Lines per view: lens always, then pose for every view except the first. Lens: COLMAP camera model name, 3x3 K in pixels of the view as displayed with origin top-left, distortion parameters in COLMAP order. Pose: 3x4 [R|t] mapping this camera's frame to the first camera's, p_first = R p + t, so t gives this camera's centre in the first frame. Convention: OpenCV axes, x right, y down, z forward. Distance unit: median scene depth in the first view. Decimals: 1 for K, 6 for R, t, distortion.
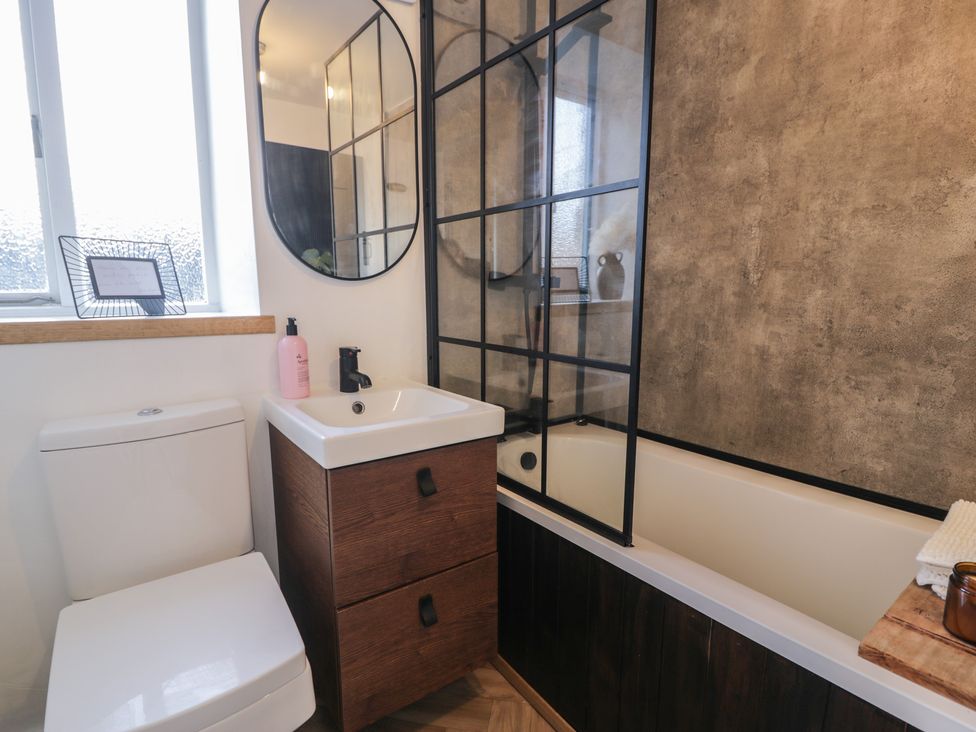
lens RADIAL K [[508.0, 0, 485.1], [0, 508.0, 367.7], [0, 0, 1]] dist [0.001424, -0.014251]
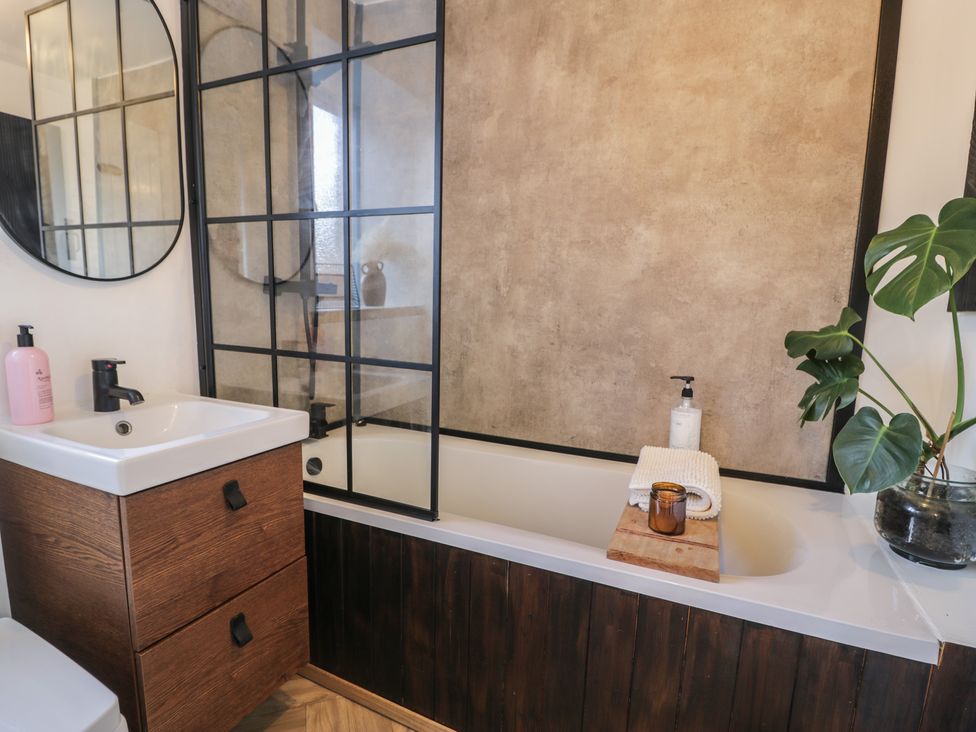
lens RADIAL K [[508.0, 0, 485.1], [0, 508.0, 367.7], [0, 0, 1]] dist [0.001424, -0.014251]
pose [[0.873278, -0.045976, 0.485048, -0.132350], [0.051303, 0.998680, 0.002296, 0.005552], [-0.484514, 0.022879, 0.874485, -0.060357]]
